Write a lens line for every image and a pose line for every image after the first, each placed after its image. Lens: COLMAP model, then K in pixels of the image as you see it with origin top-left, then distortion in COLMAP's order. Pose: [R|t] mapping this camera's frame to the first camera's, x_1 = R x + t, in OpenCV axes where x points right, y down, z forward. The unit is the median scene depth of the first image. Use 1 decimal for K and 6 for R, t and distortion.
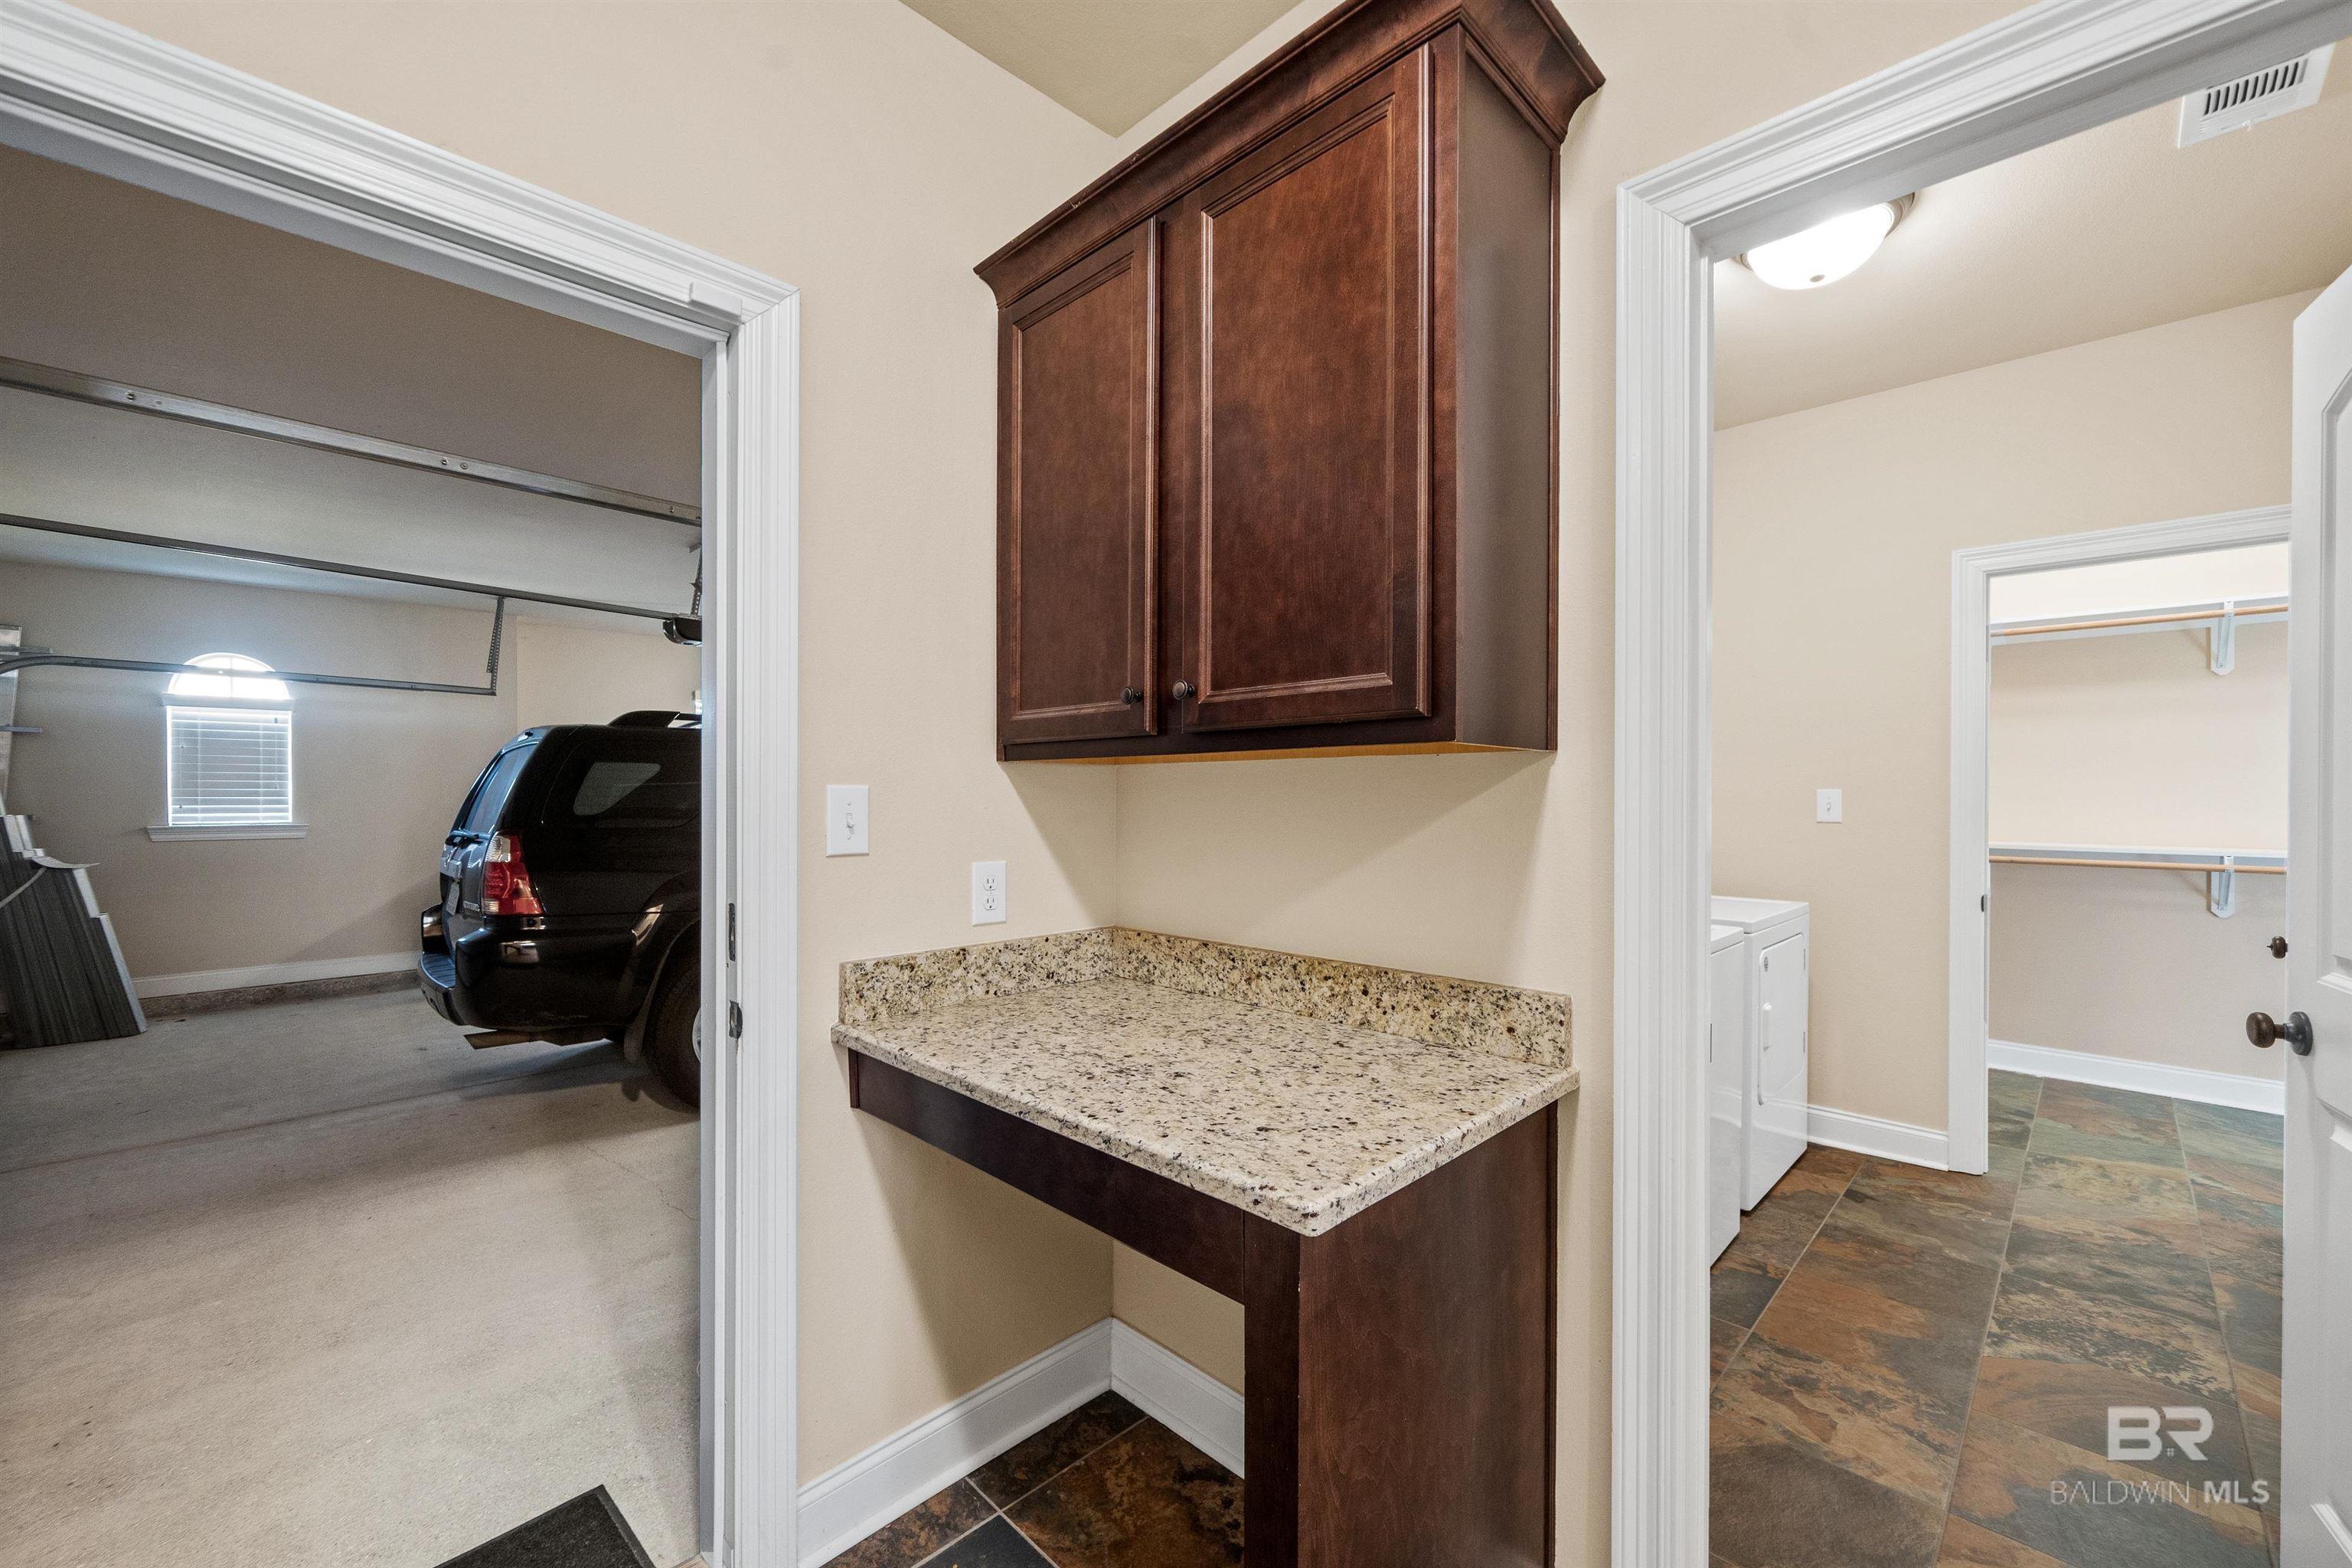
lens RADIAL K [[933.1, 0, 1169.2], [0, 933.1, 801.1], [0, 0, 1]] dist [0.000131, 0.000062]
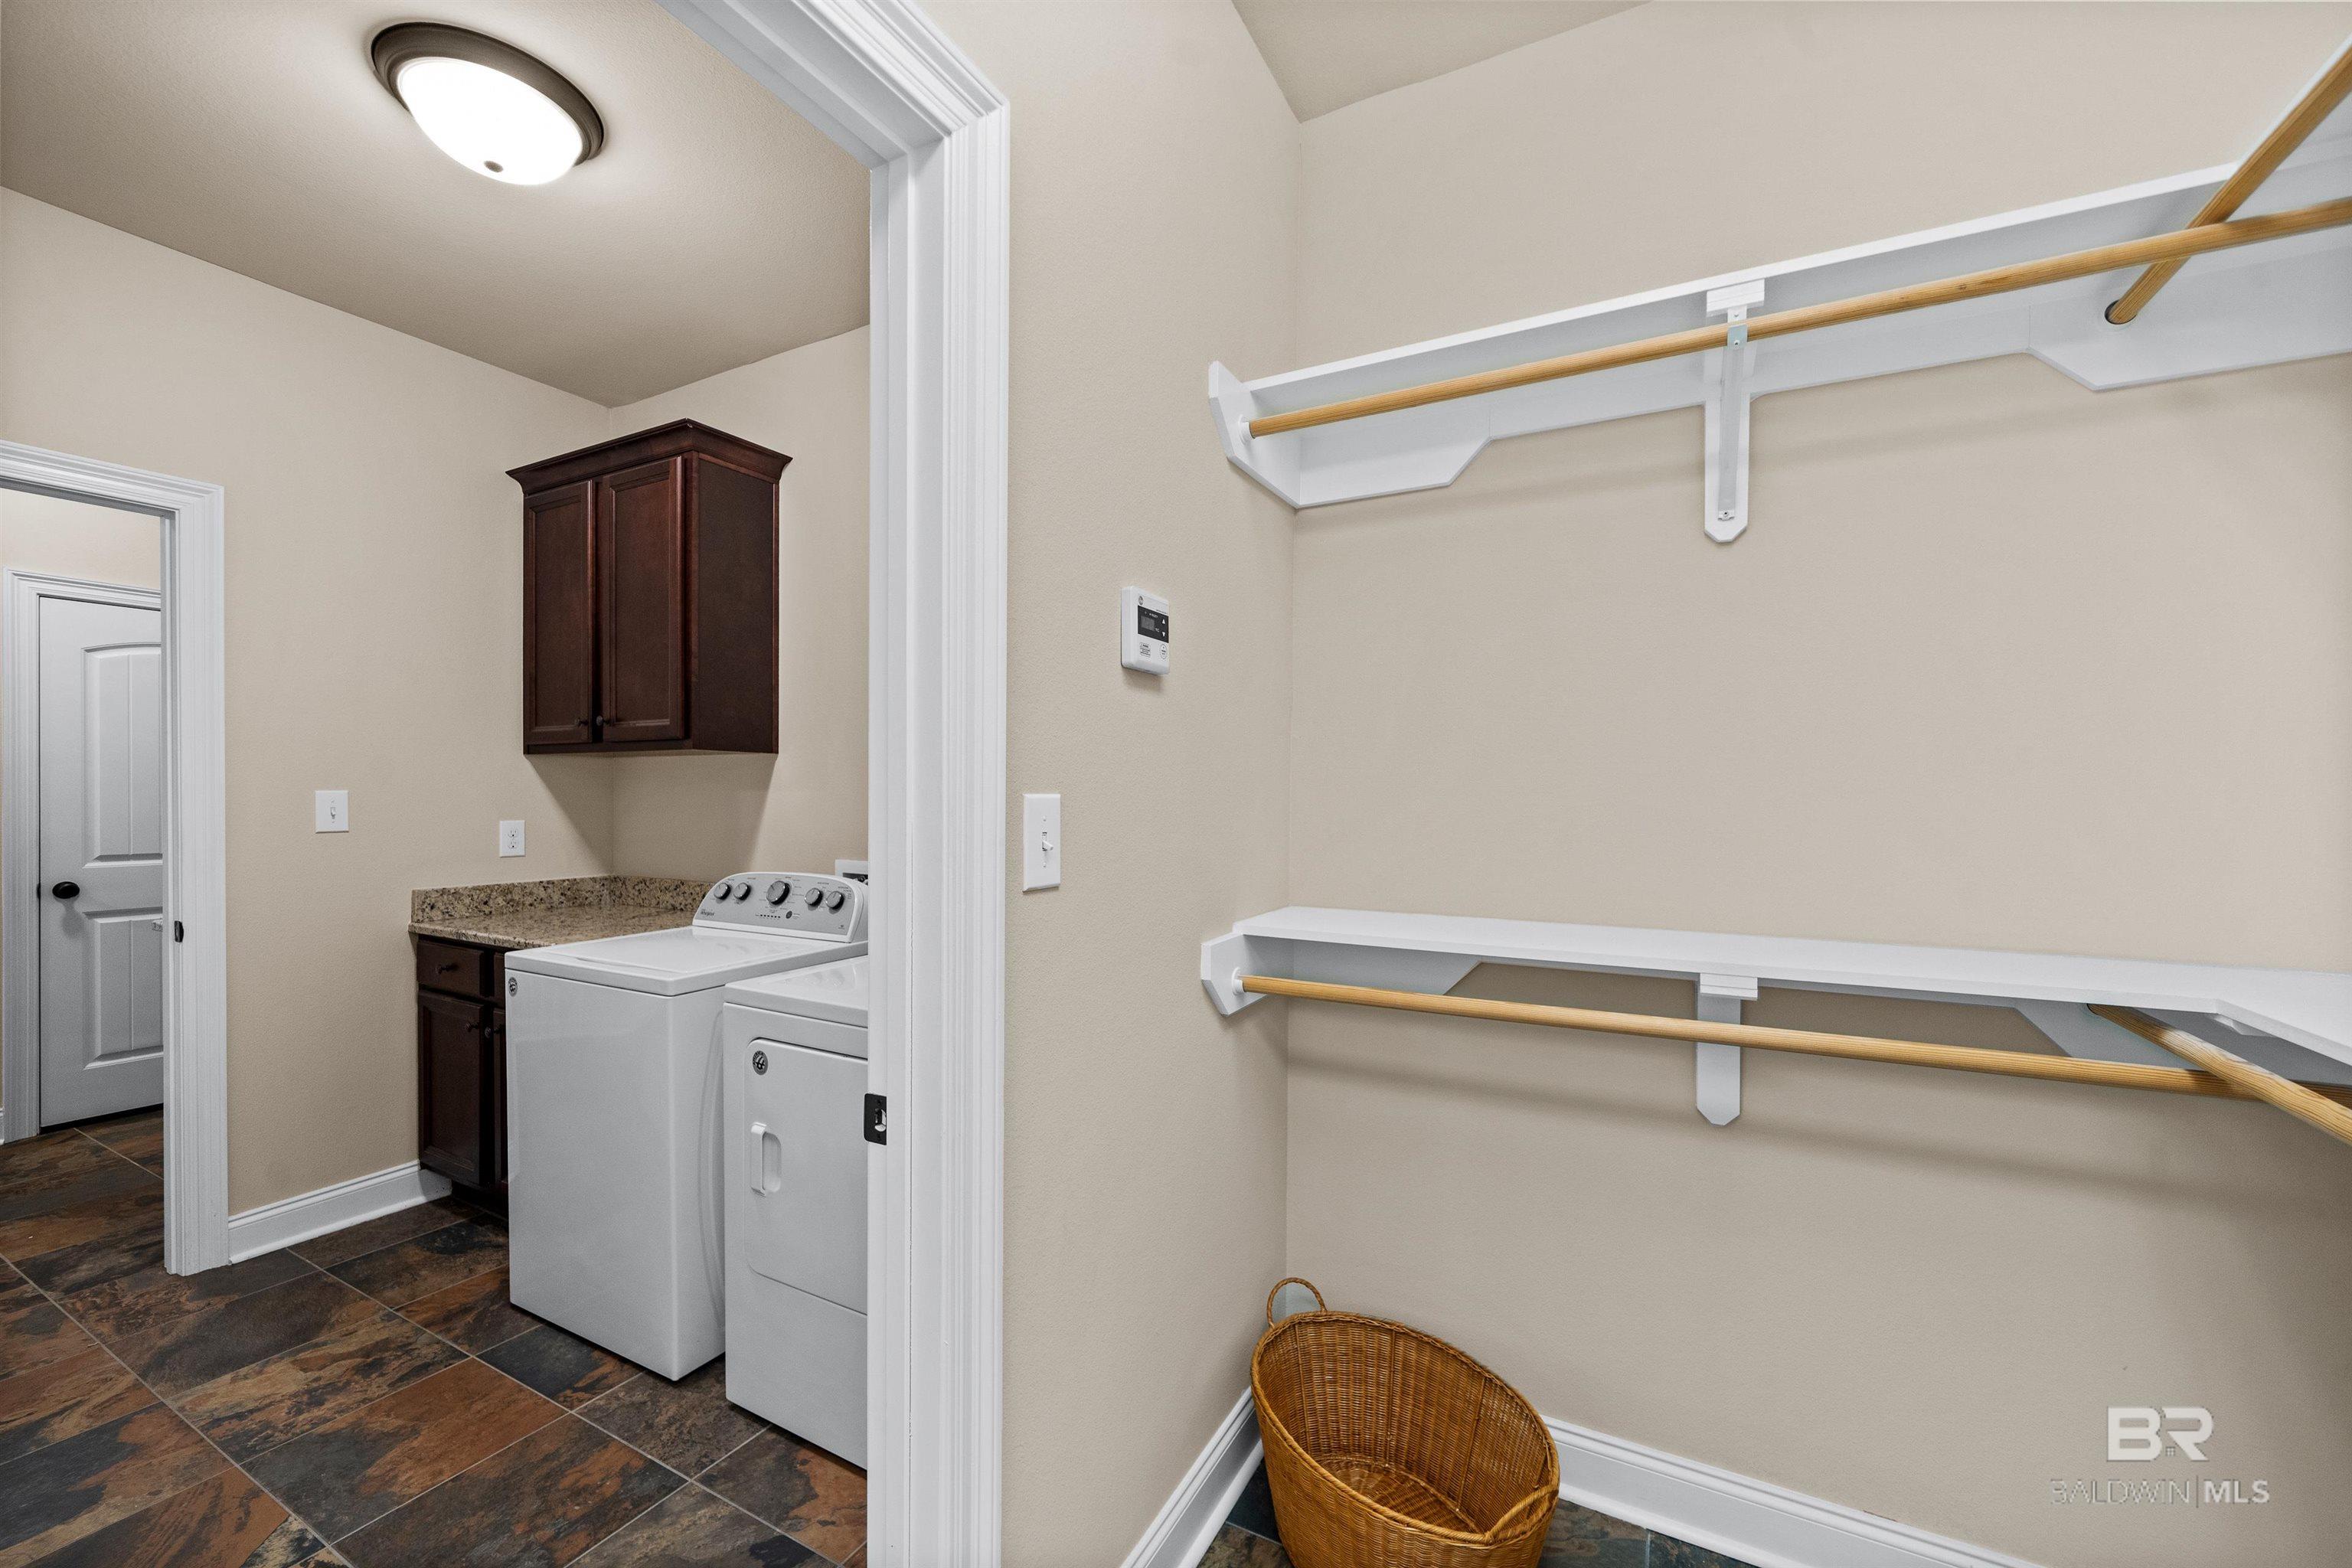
lens RADIAL K [[933.1, 0, 1169.2], [0, 933.1, 801.1], [0, 0, 1]] dist [0.000131, 0.000062]
pose [[0.283735, 0.009799, -0.958853, 2.004793], [-0.020010, 0.999791, 0.004296, -0.020492], [0.958694, 0.017968, 0.283872, 1.619518]]
